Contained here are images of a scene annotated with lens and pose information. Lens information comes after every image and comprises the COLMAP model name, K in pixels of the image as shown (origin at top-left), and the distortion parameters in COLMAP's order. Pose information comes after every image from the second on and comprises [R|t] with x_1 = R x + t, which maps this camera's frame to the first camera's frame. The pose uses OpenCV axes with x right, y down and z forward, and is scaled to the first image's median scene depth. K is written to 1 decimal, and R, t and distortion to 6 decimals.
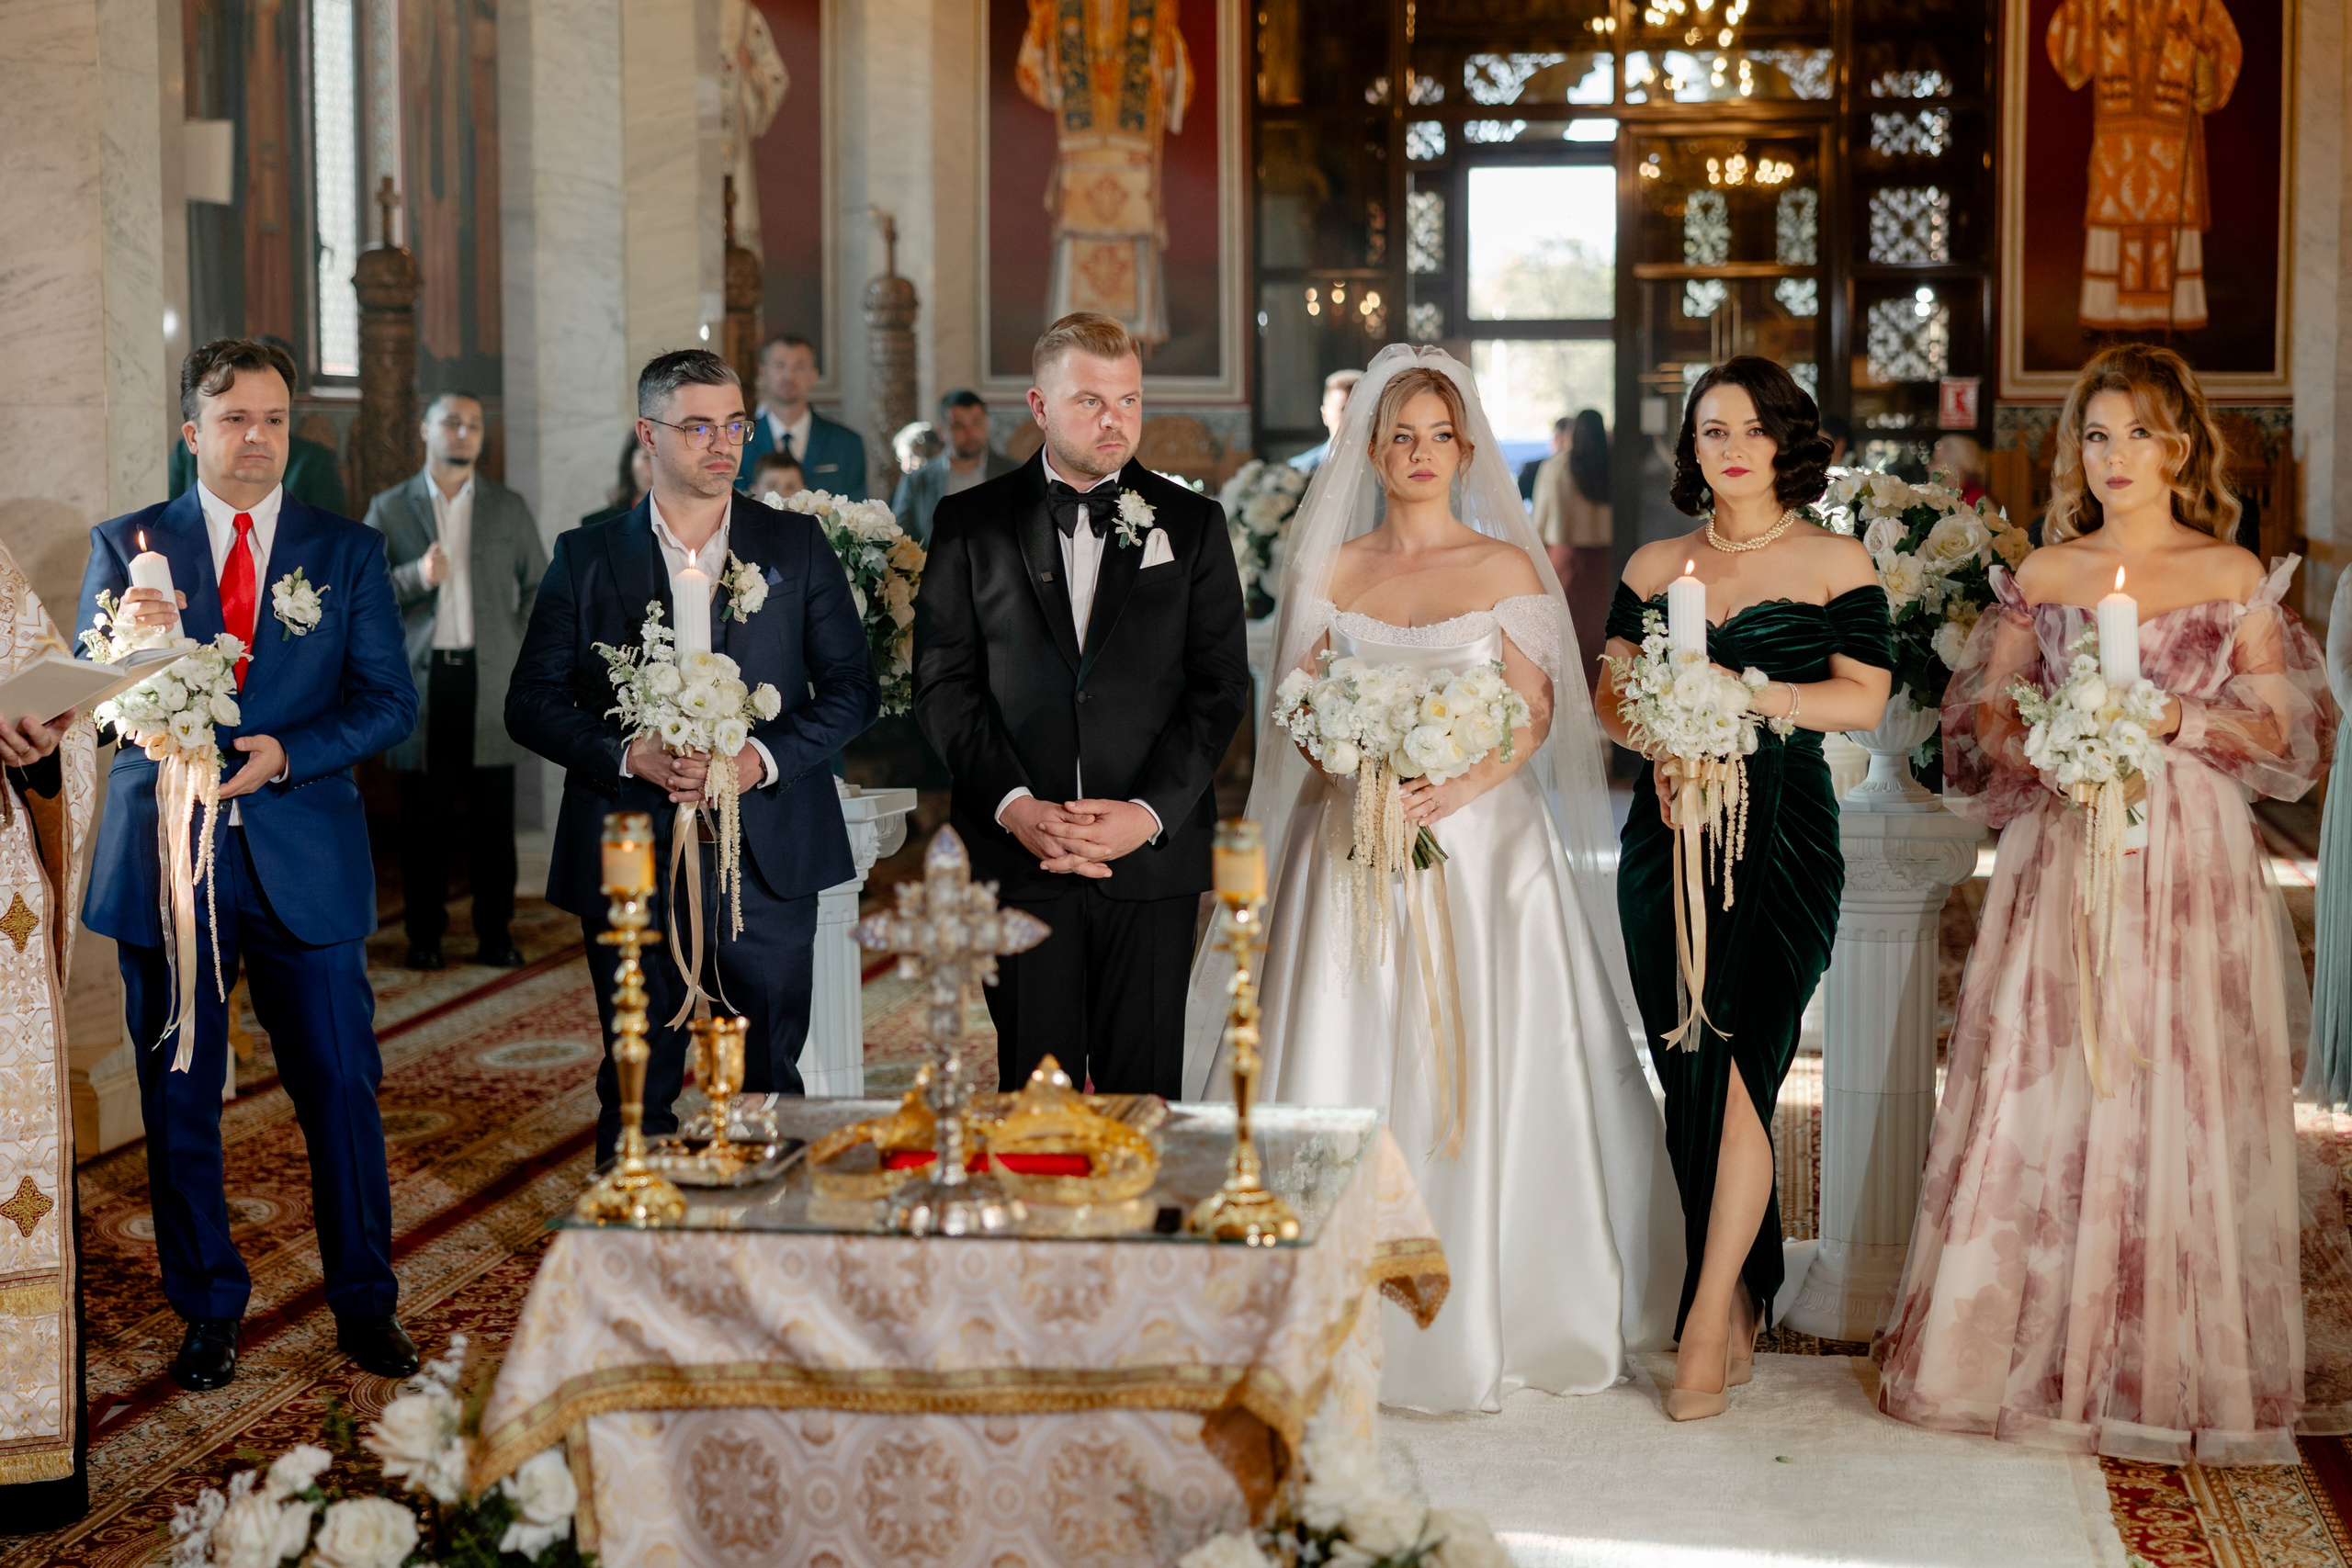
lens RADIAL K [[3723.0, 0, 1170.8], [0, 3723.0, 781.5], [0, 0, 1]] dist [0.014369, 0.000000]
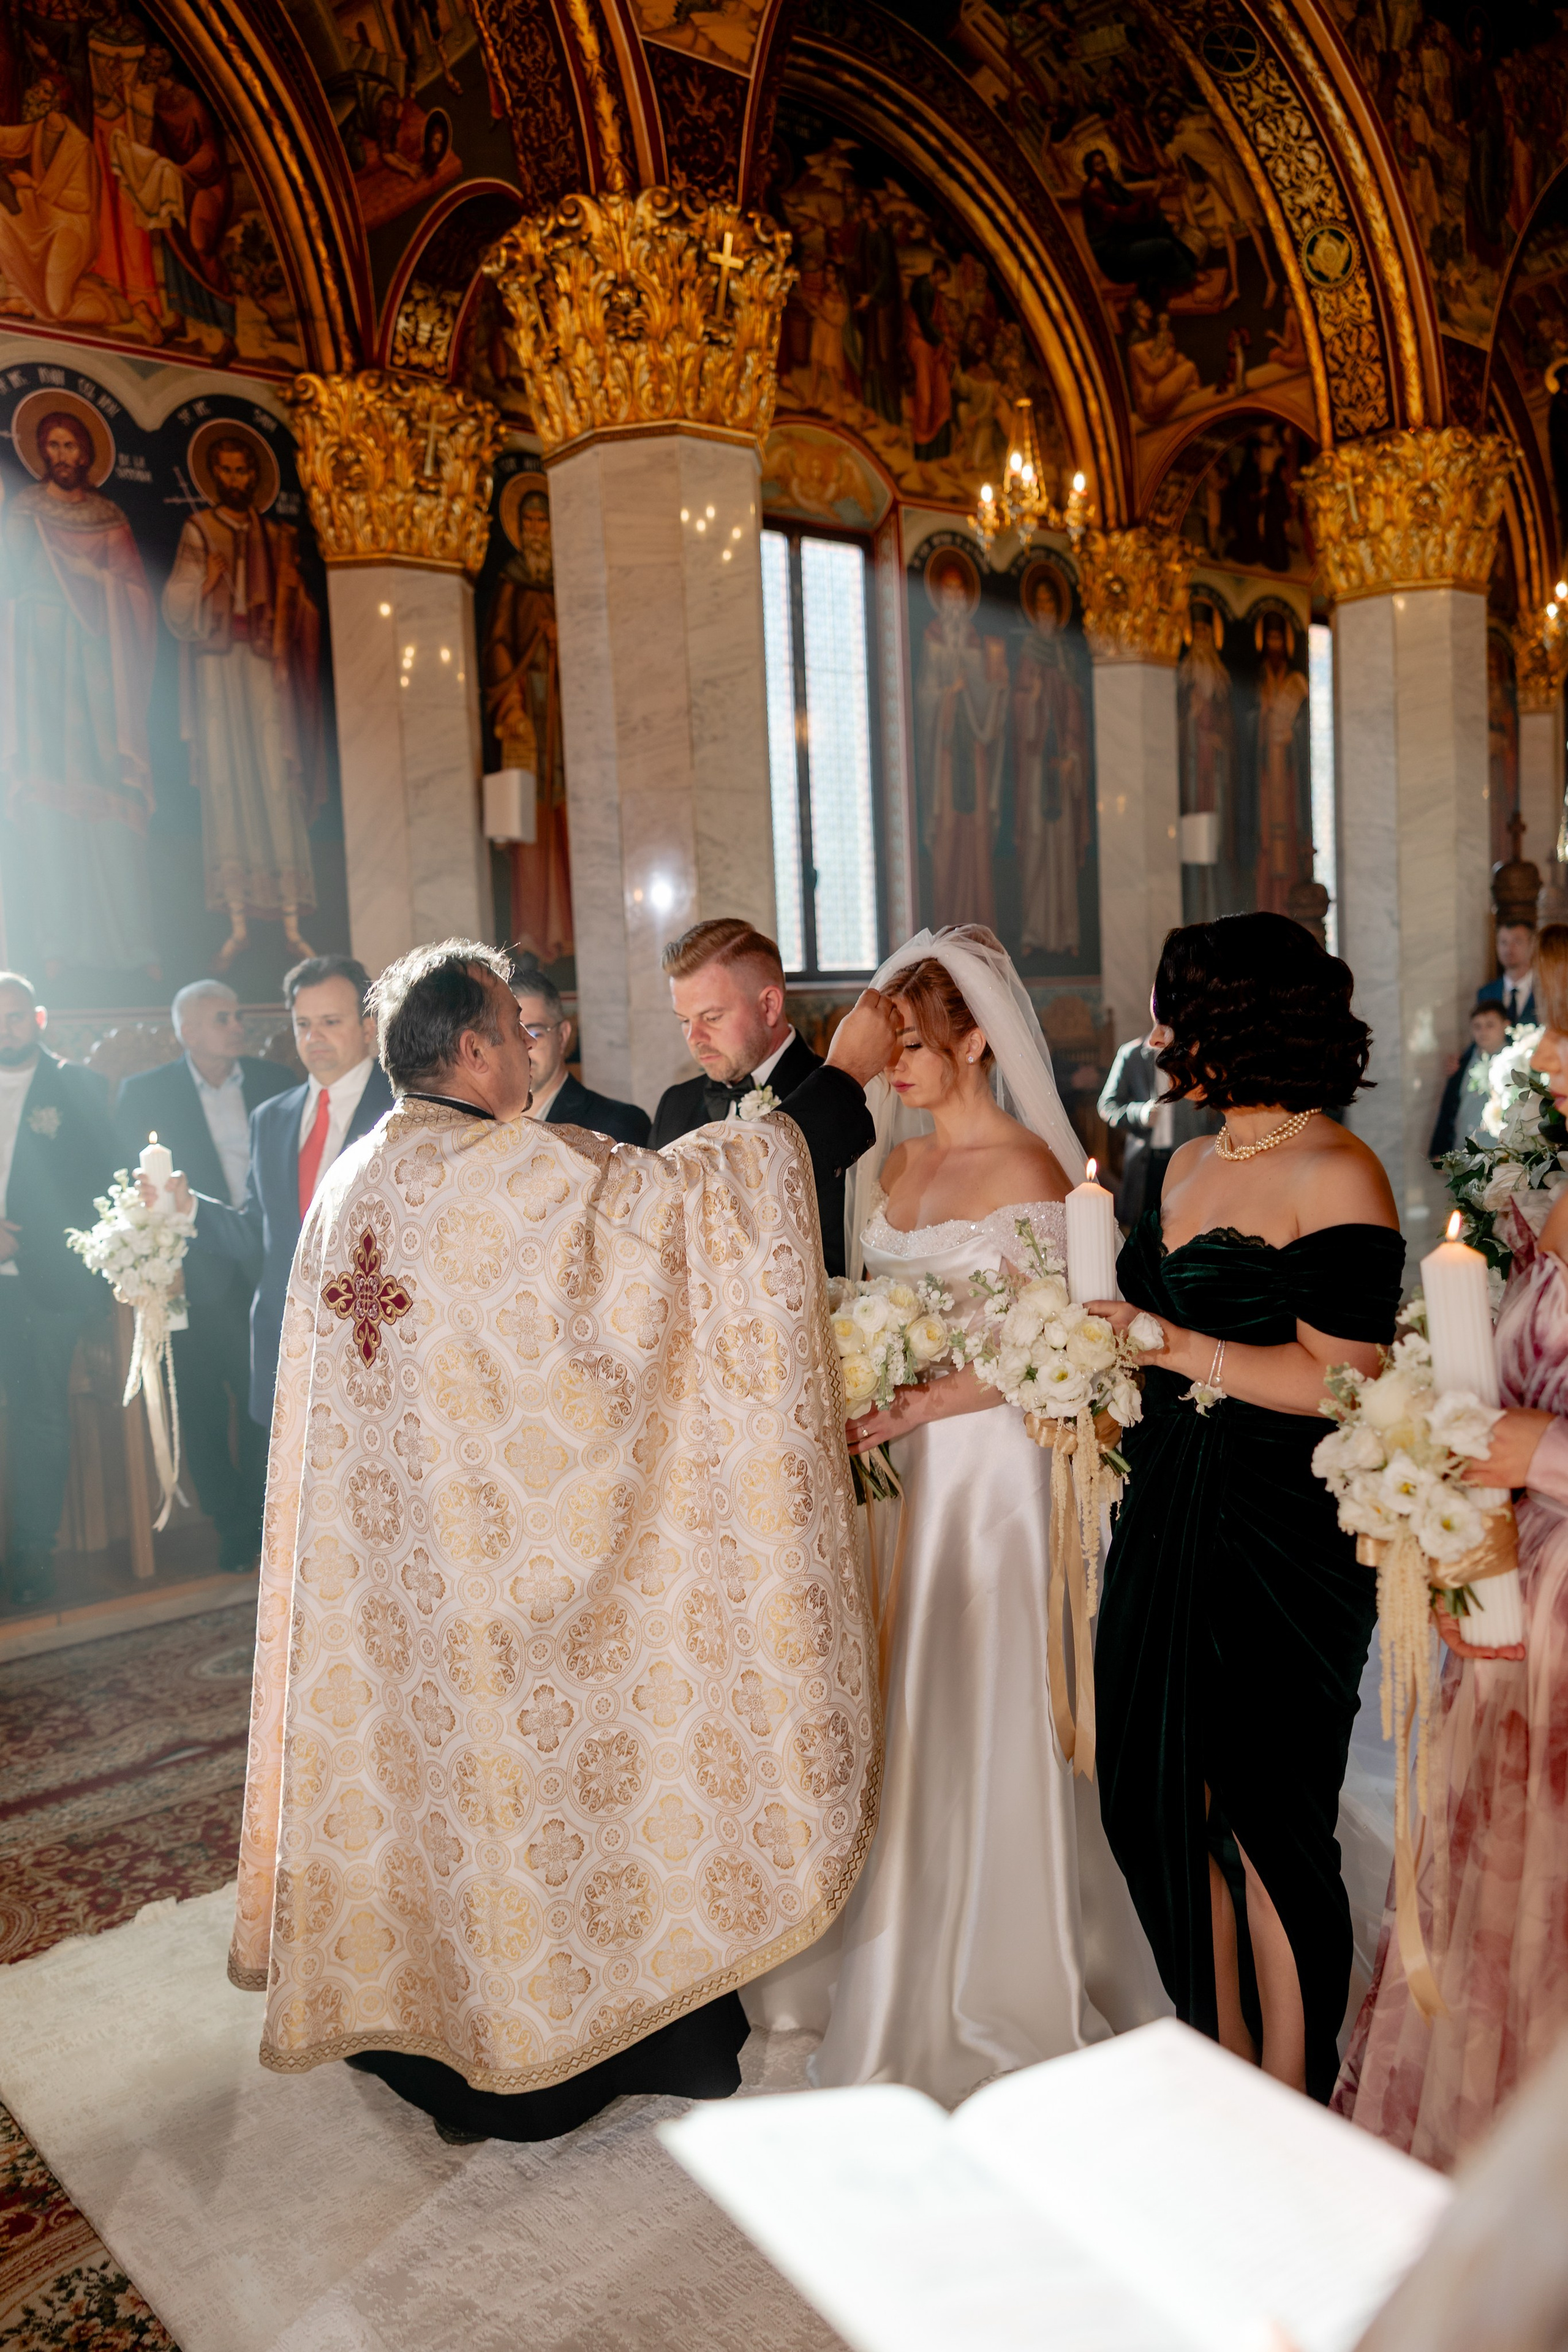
lens RADIAL K [[1826.8, 0, 786.1], [0, 1826.8, 1166.9], [0, 0, 1]] dist [0.010609, -0.001973]
pose [[0.755204, 0.017677, -0.655251, 0.324862], [-0.014870, 0.999841, 0.009835, -0.060893], [0.655321, 0.002316, 0.755347, 0.626583]]
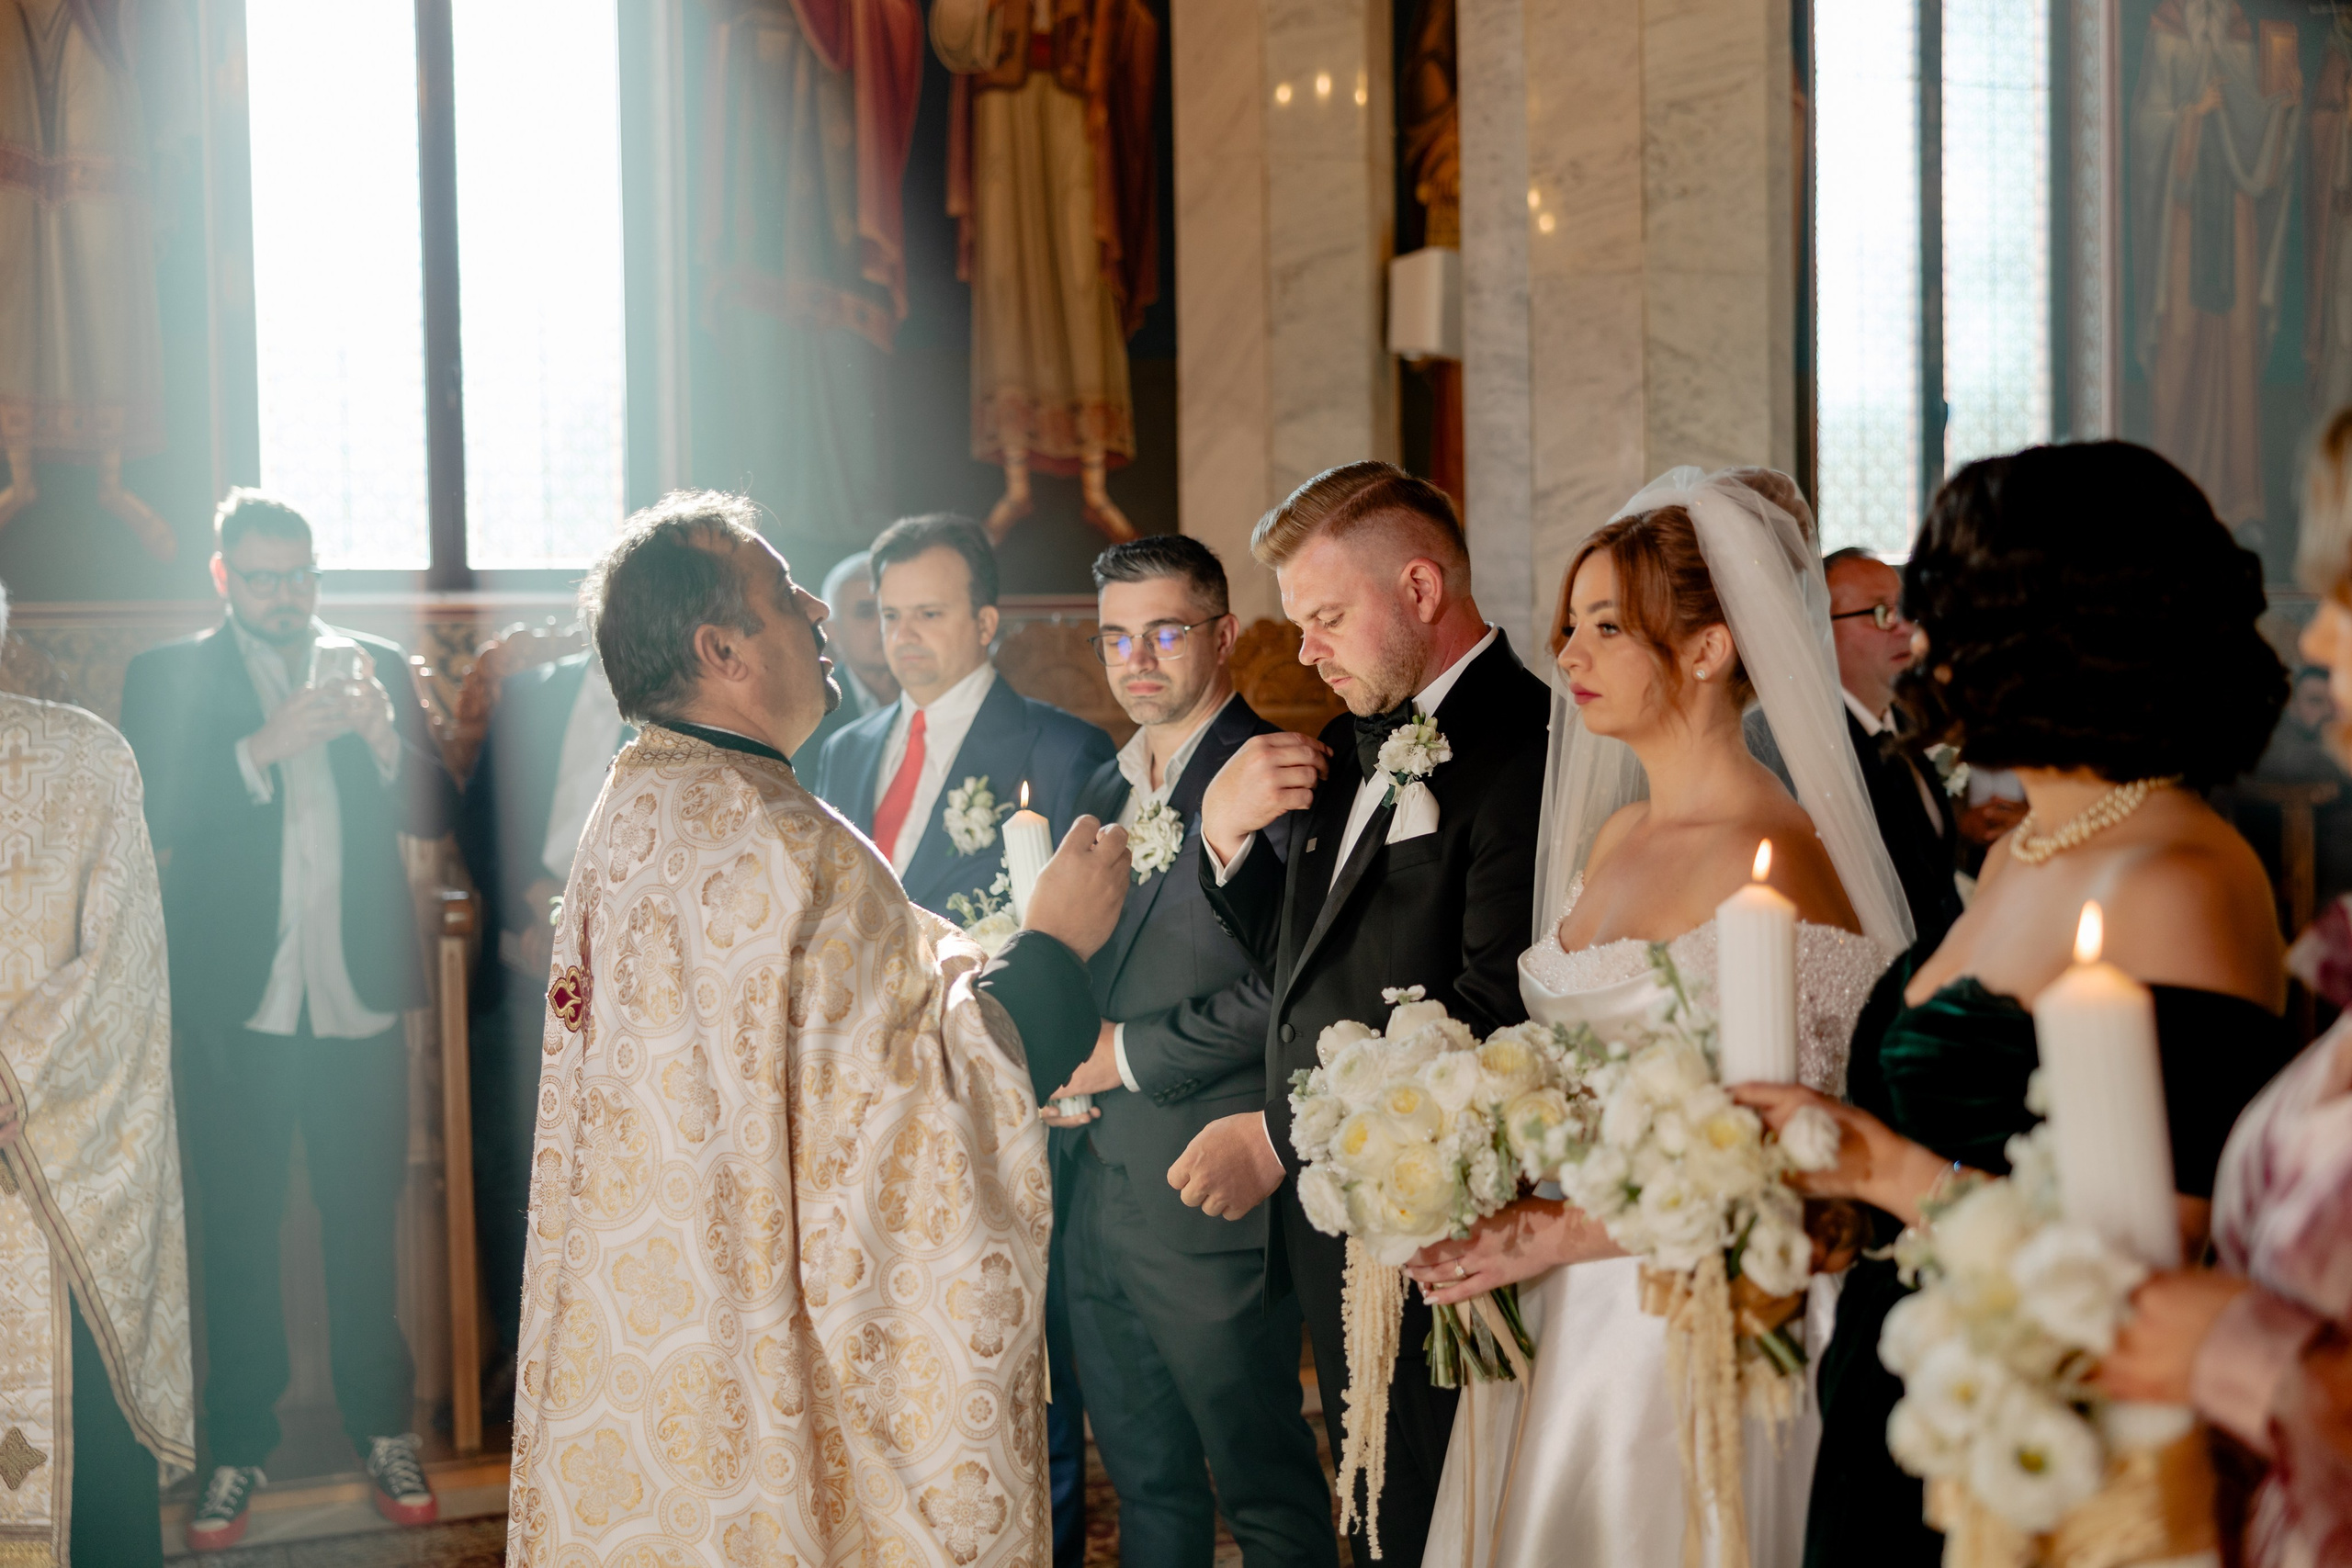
lens RADIAL K [[2816.3, 0, 1181.4], [0, 2816.3, 783.7], [0, 0, 1]] dist [-0.005486, 0.000000]
pose [[0.522988, 0.023981, -0.852002, 0.388192], [-0.060034, 0.998158, -0.008756, -0.059645], [0.850223, 0.055728, 0.523465, 0.707329]]
